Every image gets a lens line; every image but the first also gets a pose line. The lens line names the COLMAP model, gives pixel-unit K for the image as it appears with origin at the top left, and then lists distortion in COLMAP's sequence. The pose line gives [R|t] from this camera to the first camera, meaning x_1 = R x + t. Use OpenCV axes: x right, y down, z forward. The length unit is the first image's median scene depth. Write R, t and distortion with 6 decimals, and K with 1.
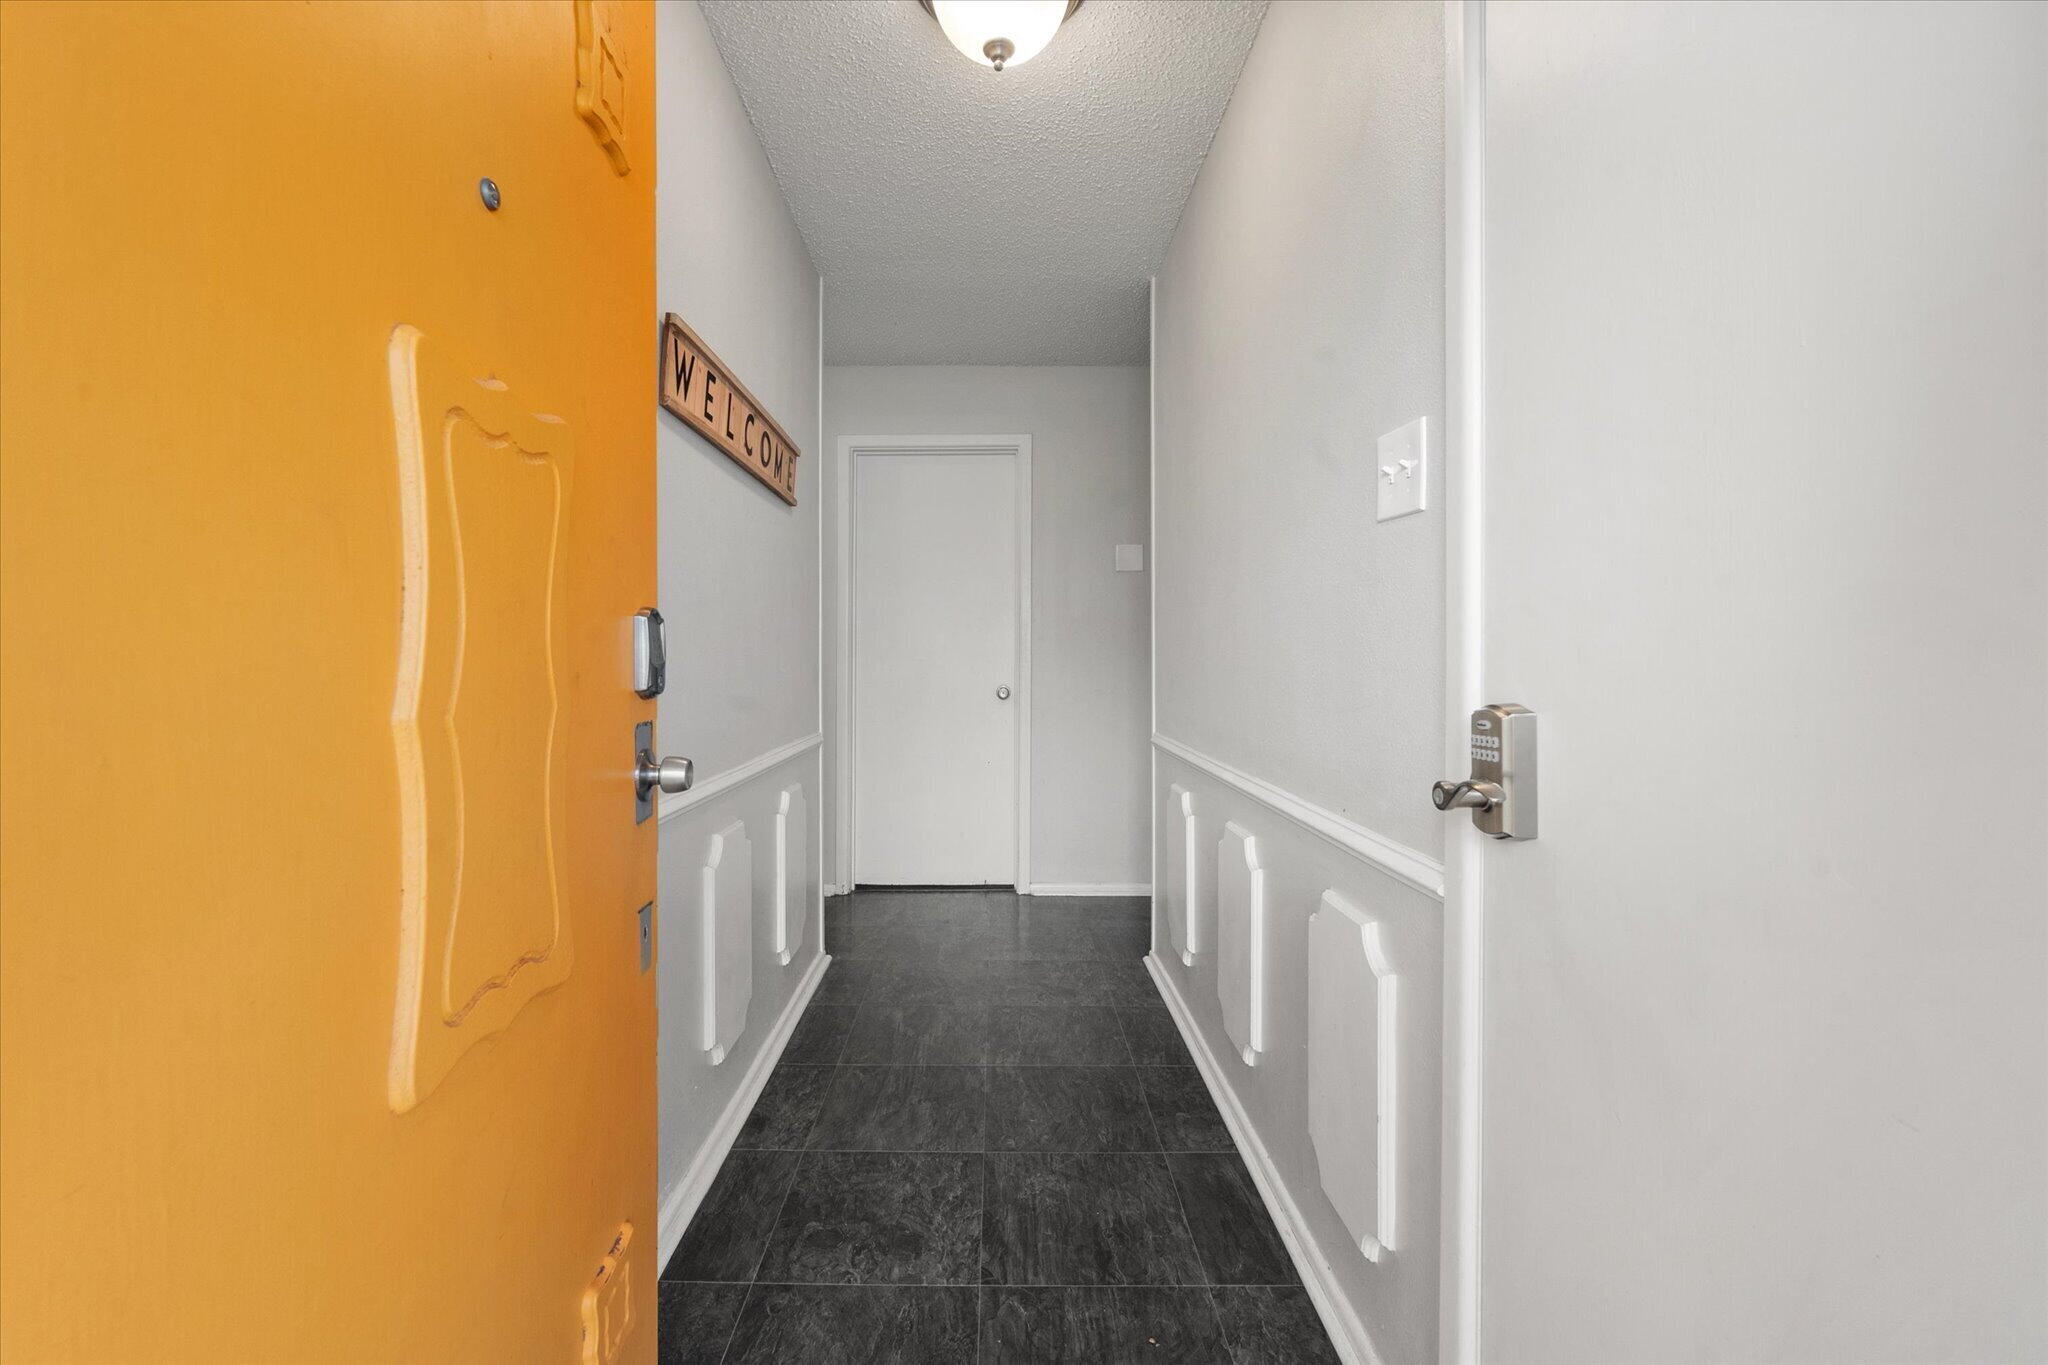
lens RADIAL K [[902.1, 0, 1018.8], [0, 902.1, 667.3], [0, 0, 1]] dist [-0.000110, 0.000422]
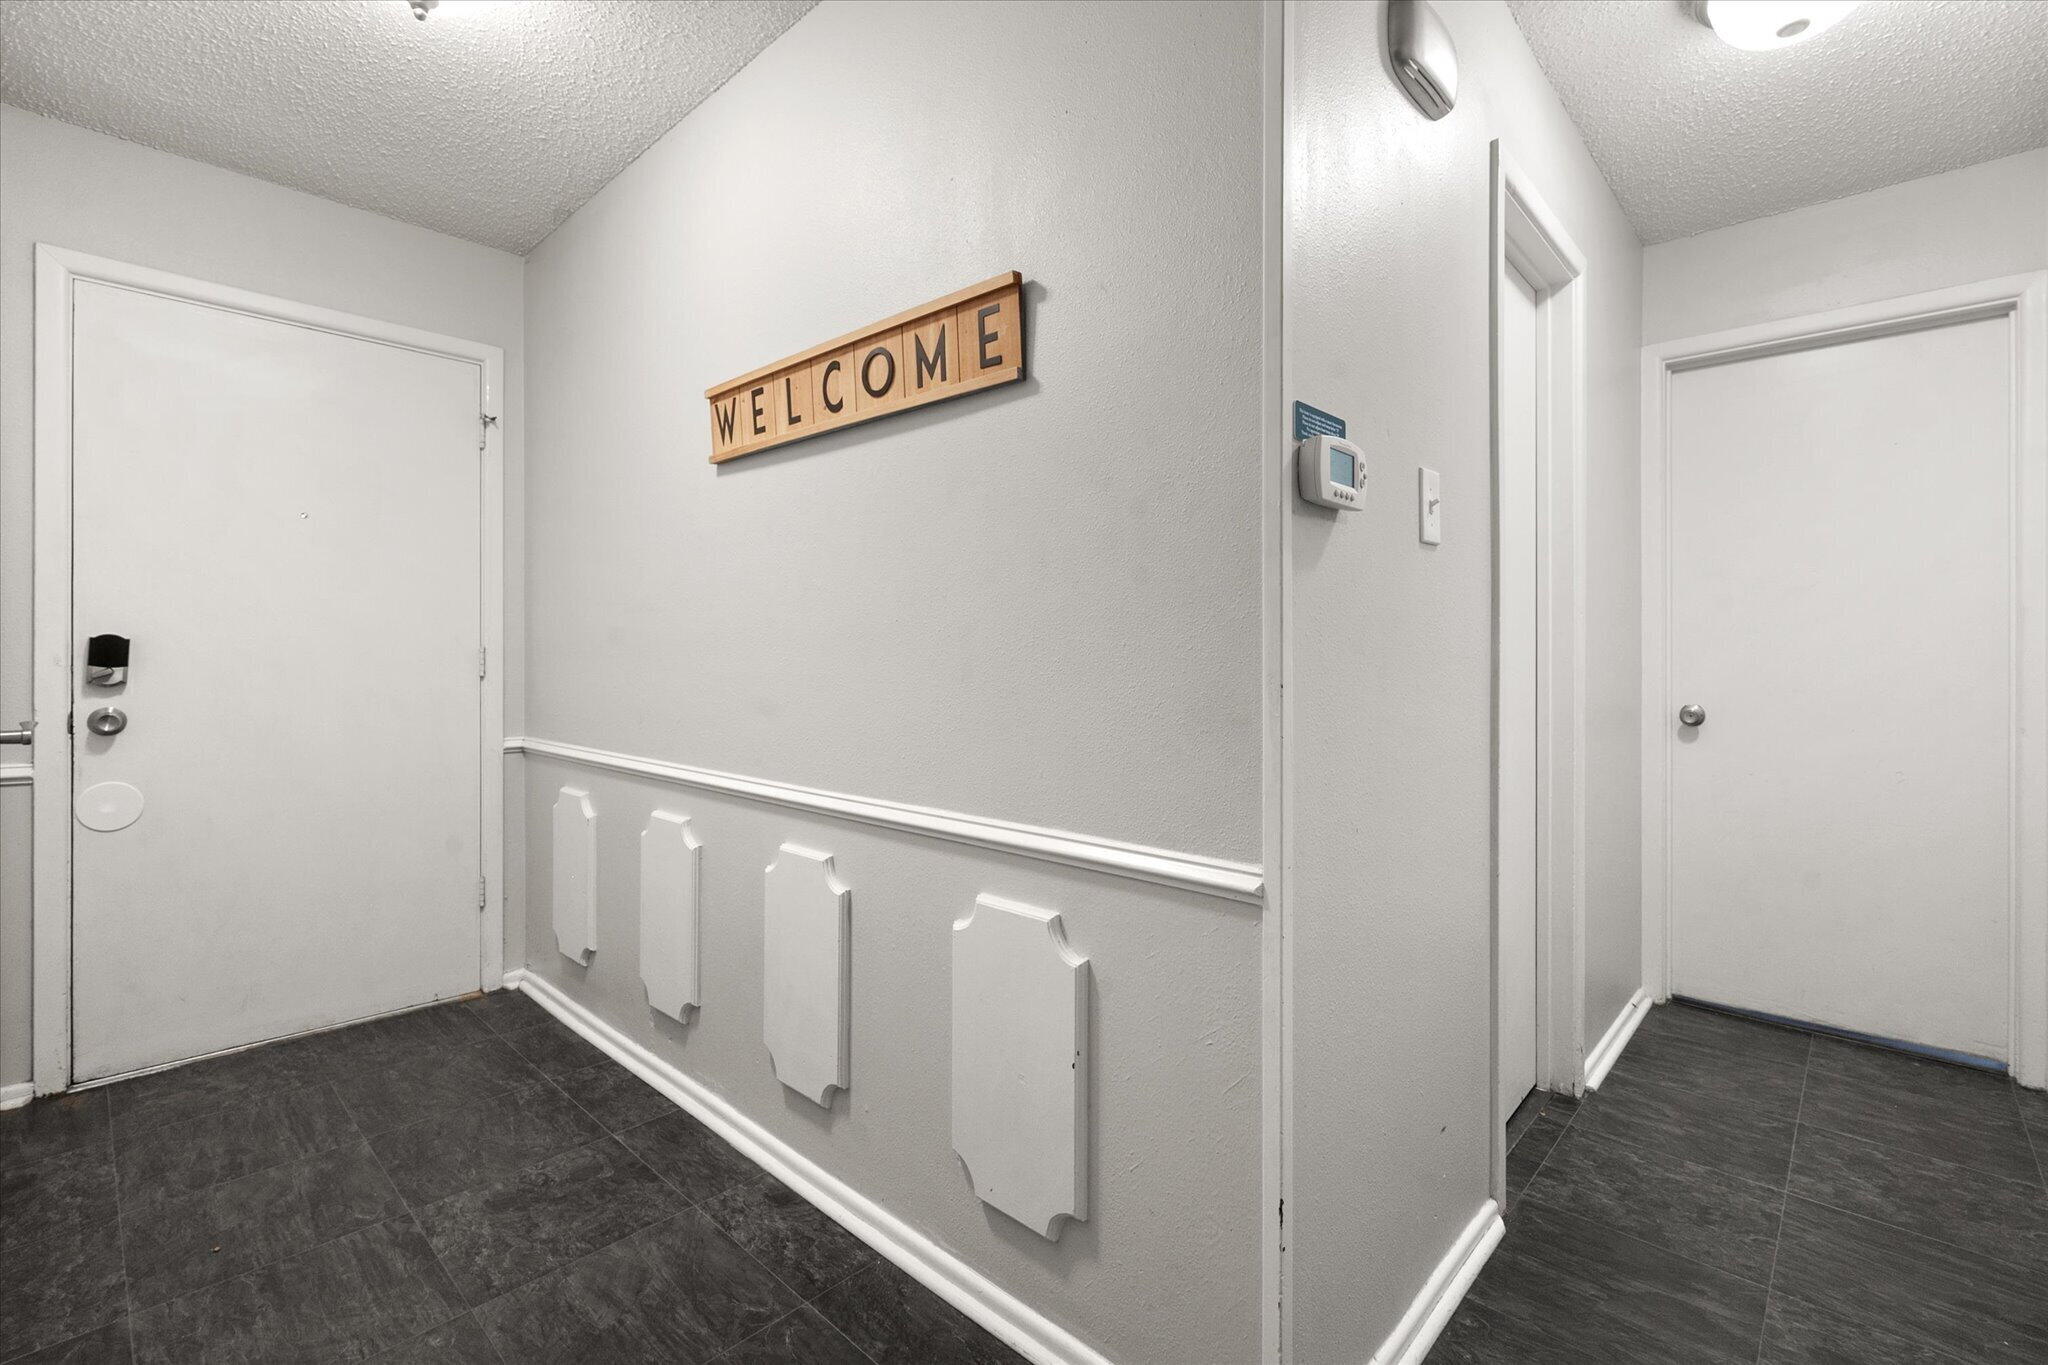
lens RADIAL K [[902.1, 0, 1027.7], [0, 902.1, 674.7], [0, 0, 1]] dist [-0.000110, 0.000422]
pose [[-0.703167, 0.013270, -0.710901, 0.181521], [-0.011061, 0.999501, 0.029599, -0.036798], [0.710939, 0.028676, -0.702669, 2.012239]]
